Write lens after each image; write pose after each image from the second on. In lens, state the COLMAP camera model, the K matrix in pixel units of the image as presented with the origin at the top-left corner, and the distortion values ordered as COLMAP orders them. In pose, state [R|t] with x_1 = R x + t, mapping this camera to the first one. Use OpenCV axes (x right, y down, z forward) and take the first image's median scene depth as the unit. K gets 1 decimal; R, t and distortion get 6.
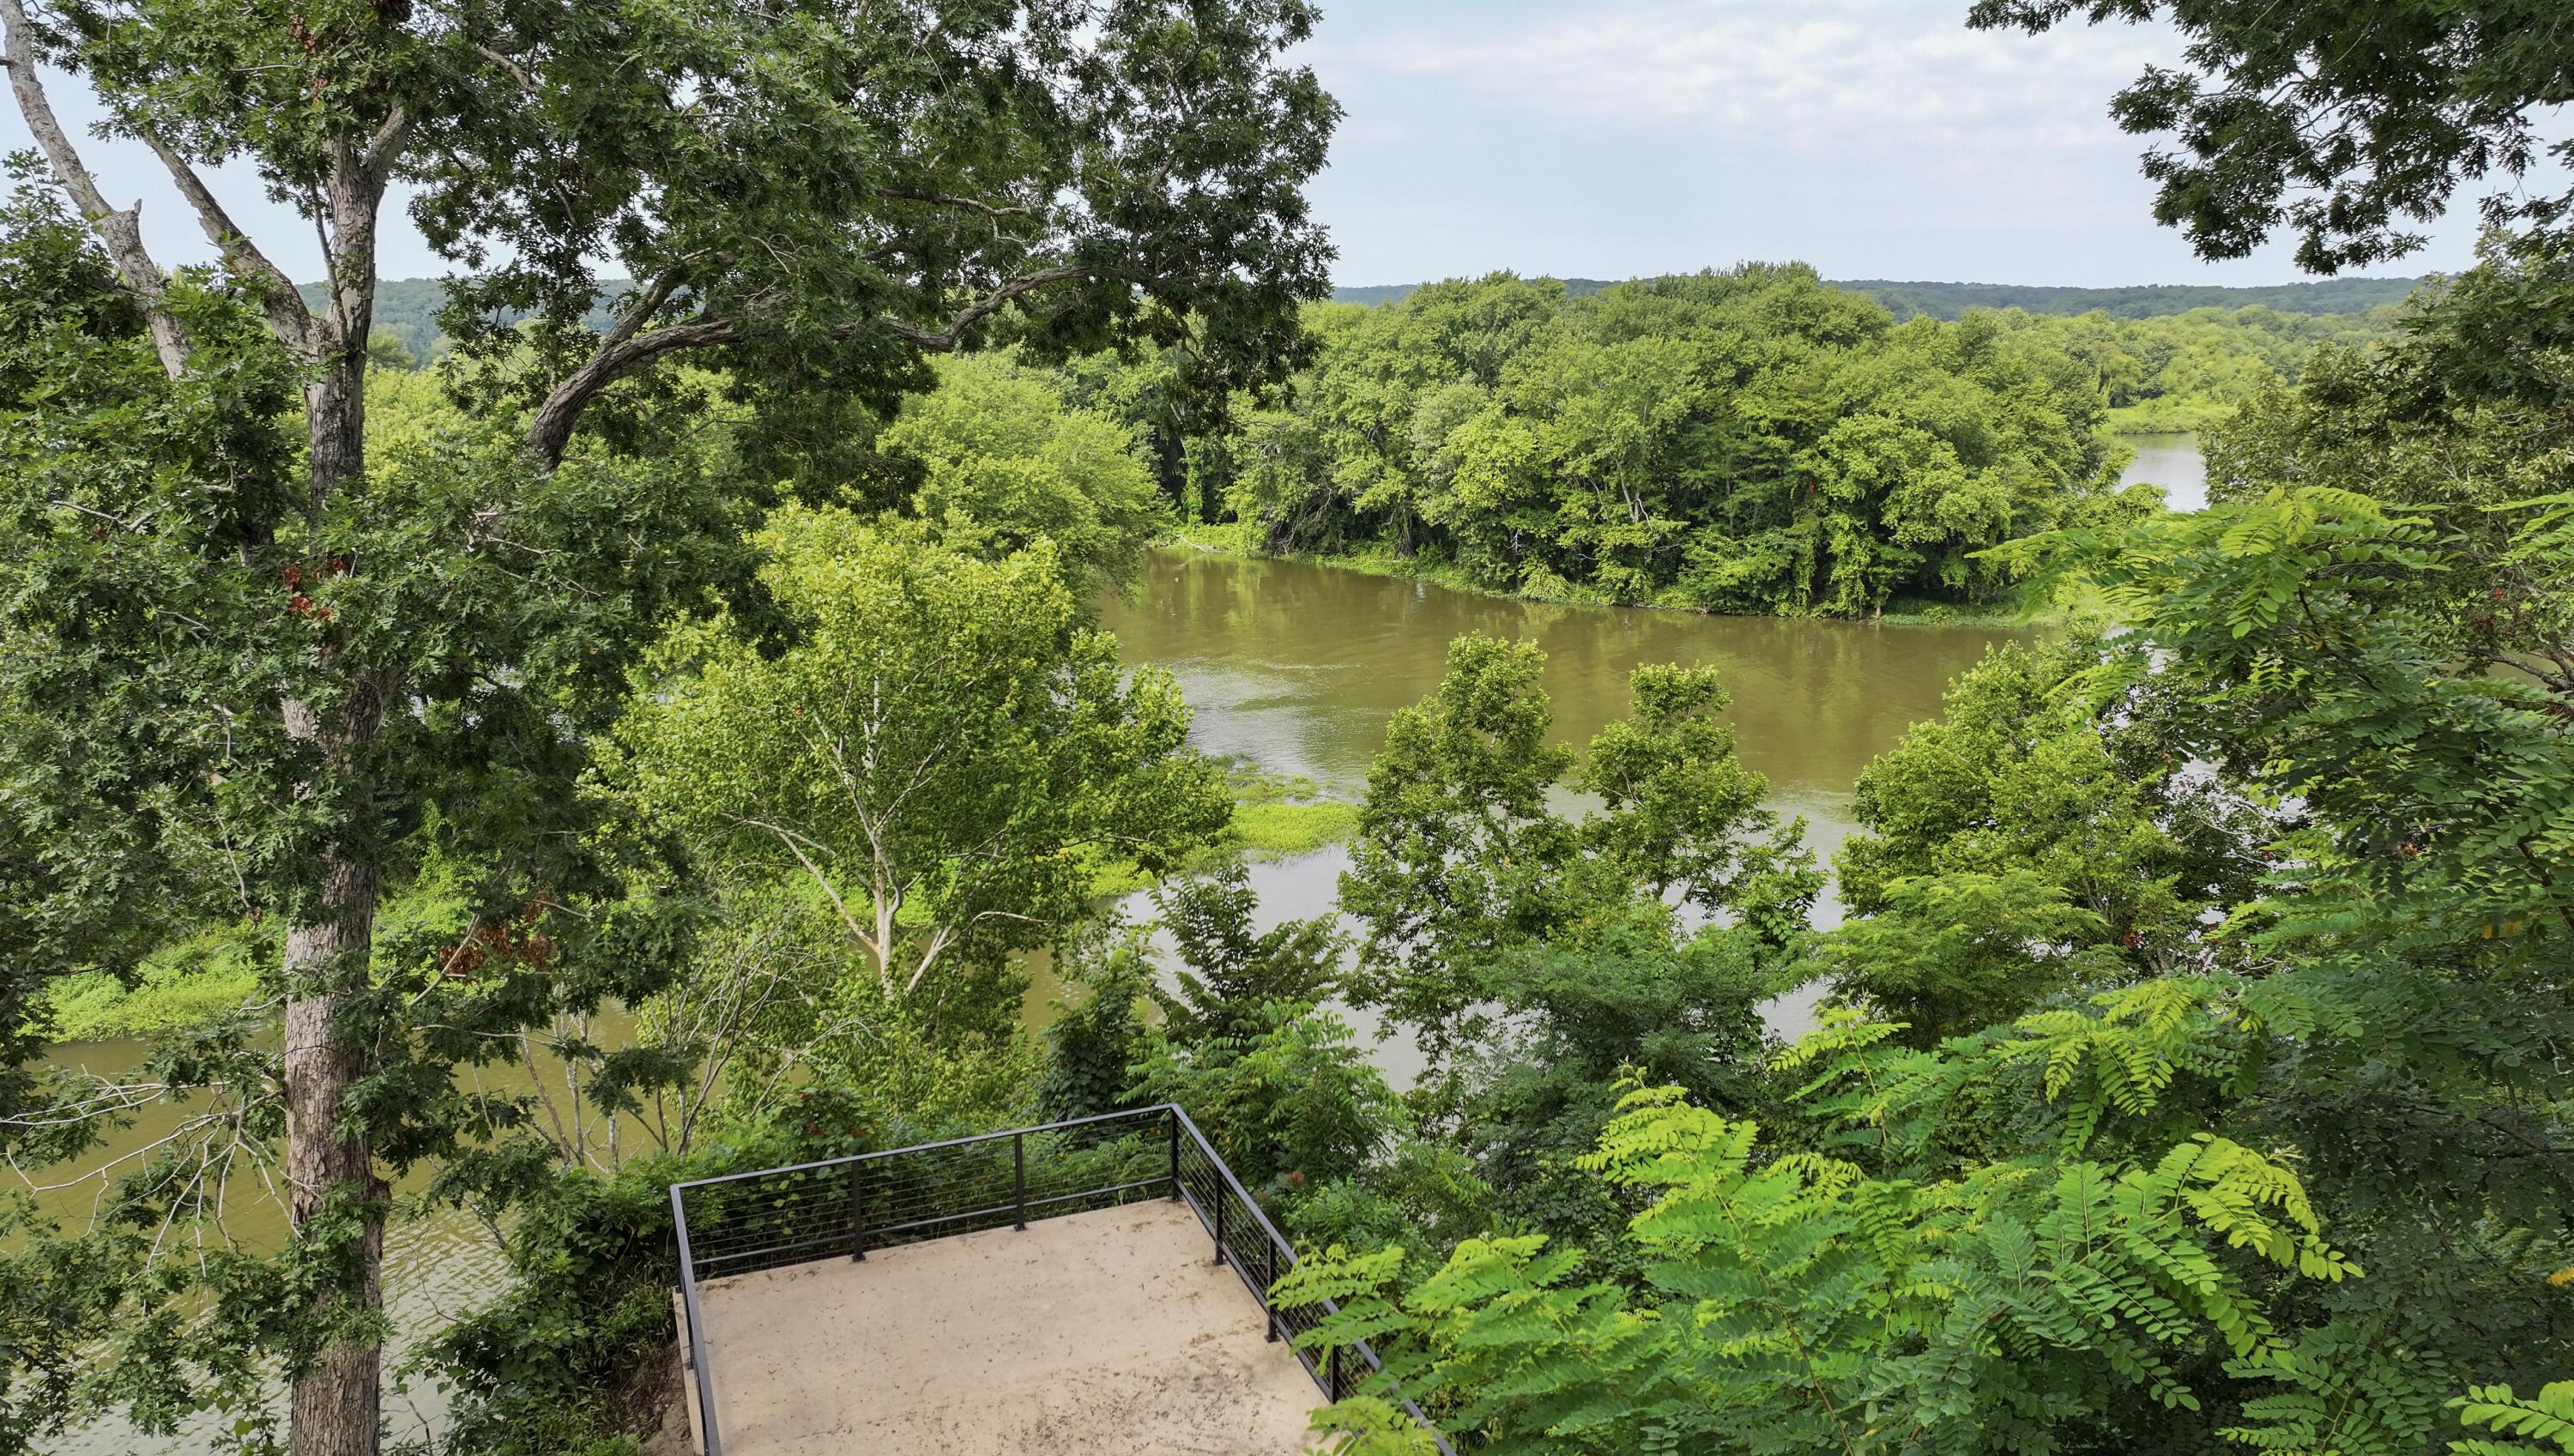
lens RADIAL K [[1832.9, 0, 1283.2], [0, 1832.9, 729.0], [0, 0, 1]] dist [-0.009670, -0.001485]
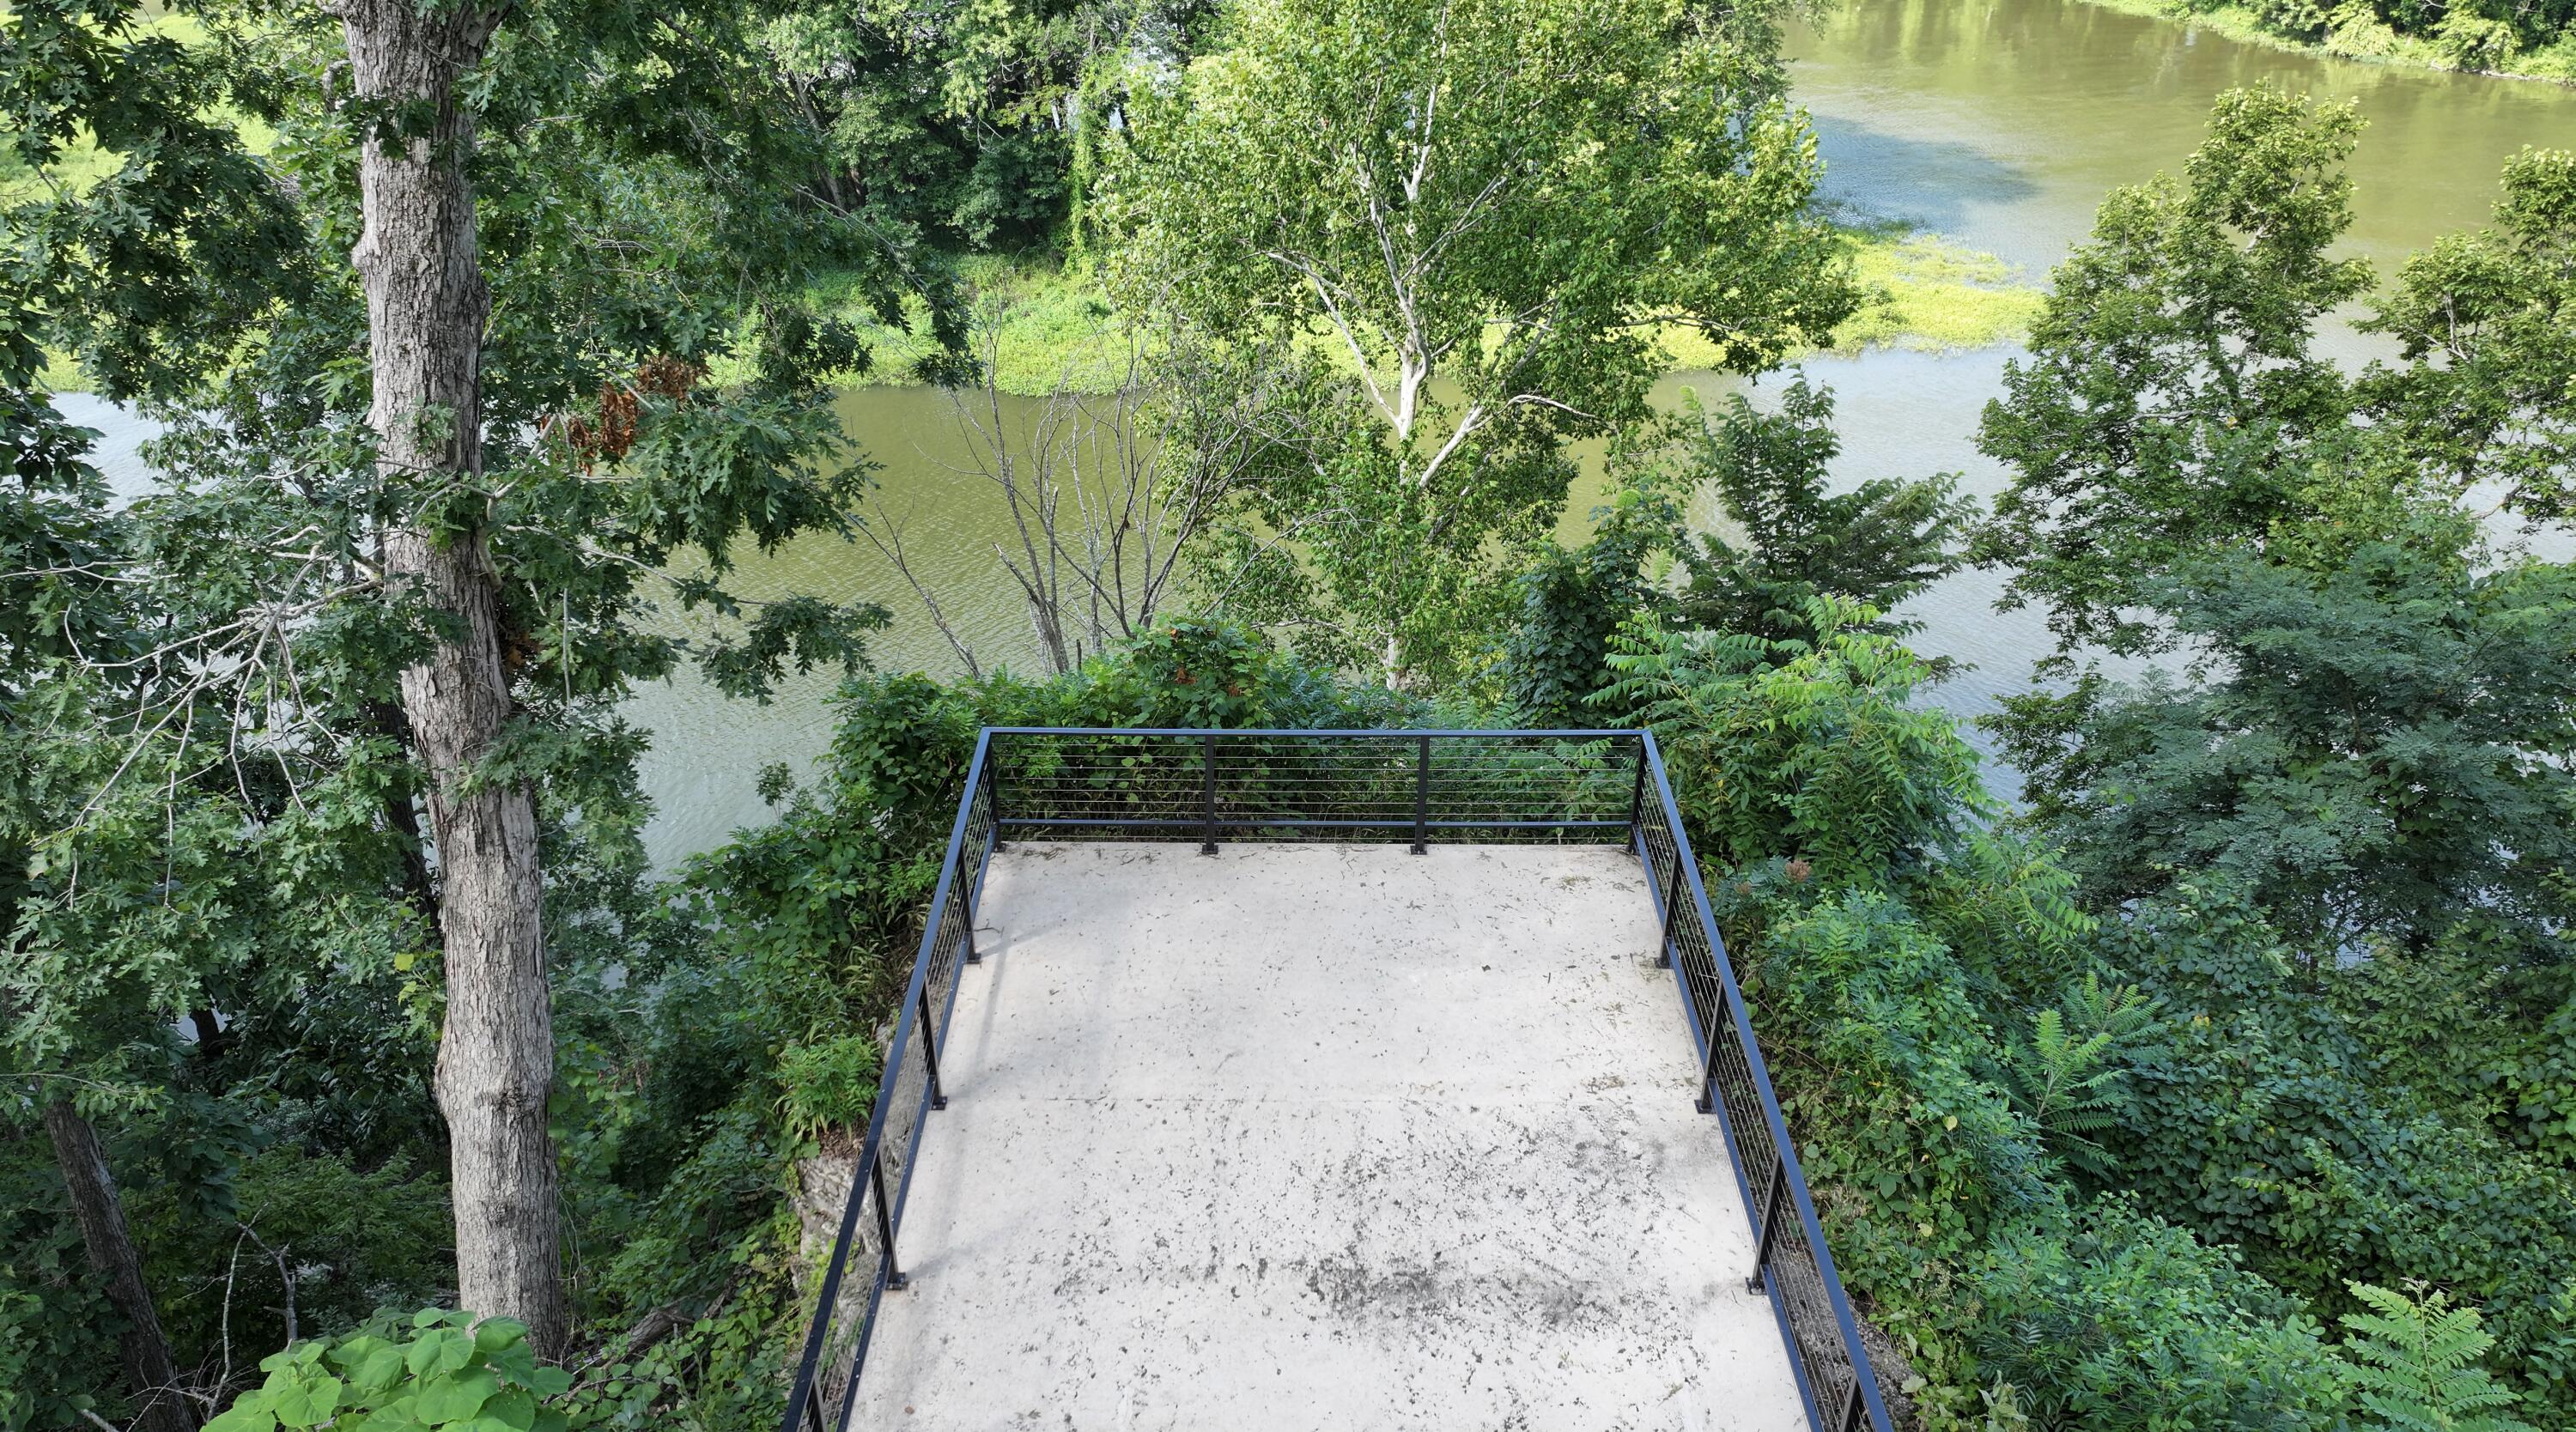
lens RADIAL K [[1784.6, 0, 1286.5], [0, 1784.6, 713.5], [0, 0, 1]] dist [-0.000489, 0.015392]
pose [[0.931558, 0.184161, -0.313503, 0.016498], [-0.083373, 0.947457, 0.308827, -0.003646], [0.353904, -0.261553, 0.897965, 0.195862]]
